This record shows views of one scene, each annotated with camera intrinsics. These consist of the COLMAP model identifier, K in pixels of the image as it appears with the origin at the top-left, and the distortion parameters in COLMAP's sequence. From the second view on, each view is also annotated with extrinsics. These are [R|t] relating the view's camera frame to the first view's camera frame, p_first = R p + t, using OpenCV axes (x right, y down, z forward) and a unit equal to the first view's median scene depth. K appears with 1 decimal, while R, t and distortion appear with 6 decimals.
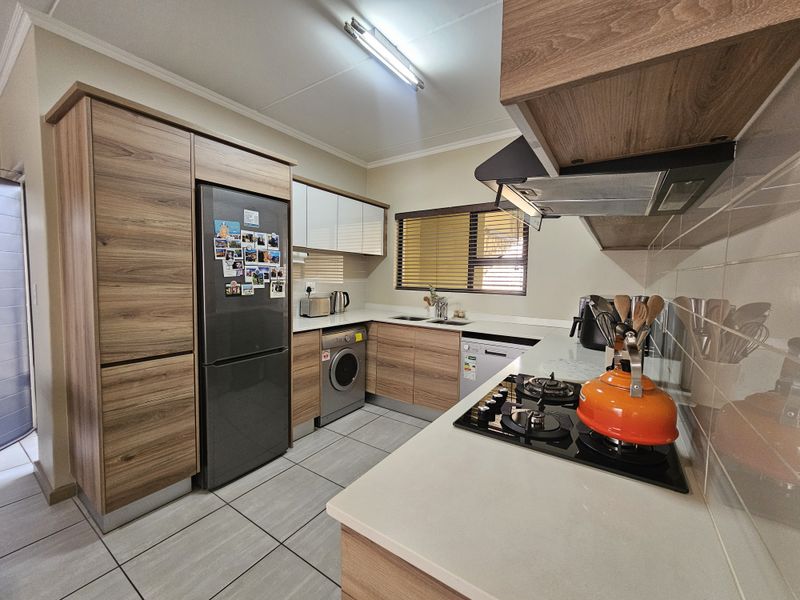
lens RADIAL K [[326.7, 0, 400.0], [0, 326.7, 298.0], [0, 0, 1]] dist [-0.000687, 0.000299]
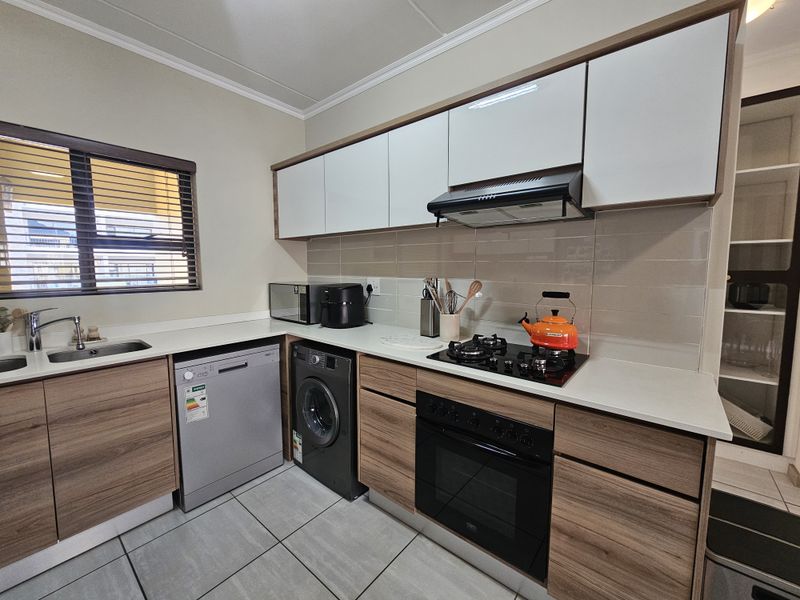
lens RADIAL K [[326.7, 0, 400.0], [0, 326.7, 298.0], [0, 0, 1]] dist [-0.000687, 0.000299]
pose [[0.096584, -0.113361, 0.988848, -0.376904], [0.068711, 0.991882, 0.106997, -0.042841], [-0.992950, 0.057611, 0.103590, 0.497345]]
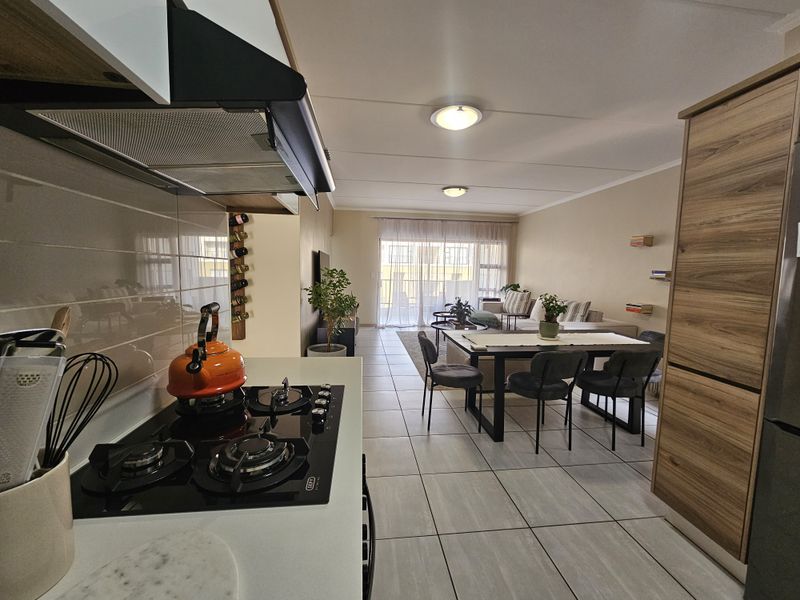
lens RADIAL K [[326.7, 0, 400.0], [0, 326.7, 298.0], [0, 0, 1]] dist [-0.000687, 0.000299]
pose [[-0.756184, 0.022449, -0.653973, 0.278900], [-0.079060, 0.988955, 0.125365, -0.042626], [0.649565, 0.146503, -0.746058, 0.691870]]
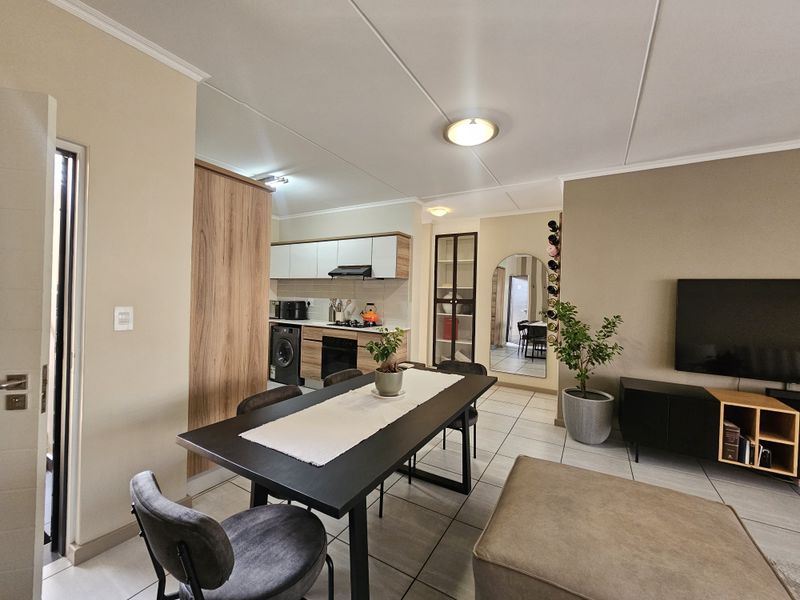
lens RADIAL K [[326.7, 0, 400.0], [0, 326.7, 298.0], [0, 0, 1]] dist [-0.000687, 0.000299]
pose [[-0.058617, -0.026889, 0.997918, -1.486481], [0.039633, 0.998786, 0.029240, -0.045371], [-0.997493, 0.041264, -0.057480, 0.235759]]
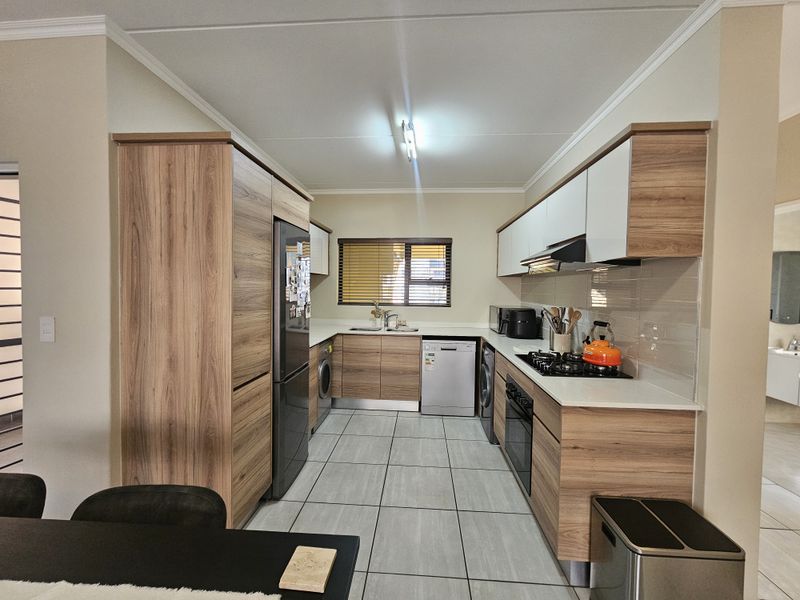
lens RADIAL K [[326.7, 0, 400.0], [0, 326.7, 298.0], [0, 0, 1]] dist [-0.000687, 0.000299]
pose [[0.866266, -0.022910, 0.499057, -0.555503], [0.036751, 0.999164, -0.017925, -0.031531], [-0.498229, 0.033869, 0.866384, -0.120248]]
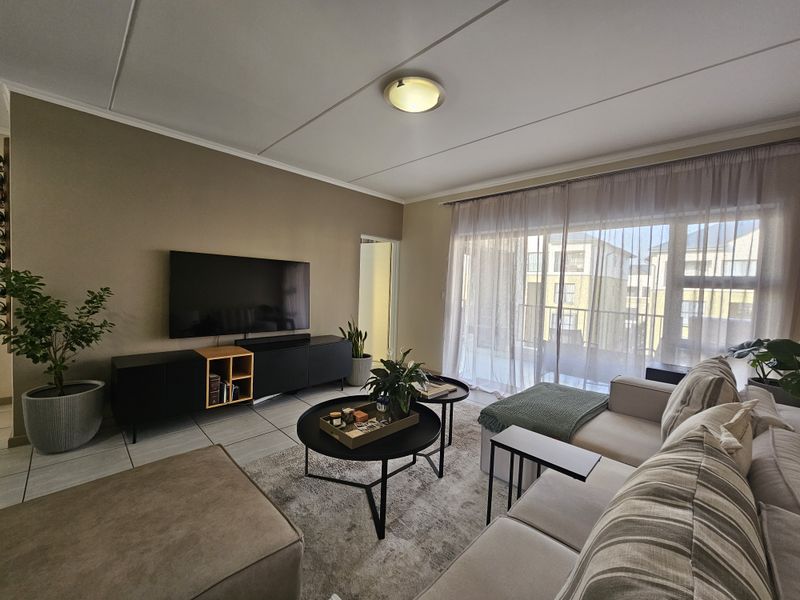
lens RADIAL K [[326.7, 0, 400.0], [0, 326.7, 298.0], [0, 0, 1]] dist [-0.000687, 0.000299]
pose [[-0.981413, -0.066220, 0.180120, -1.433695], [-0.046463, 0.992646, 0.111781, -0.039572], [-0.186197, 0.101334, -0.977273, 0.207191]]
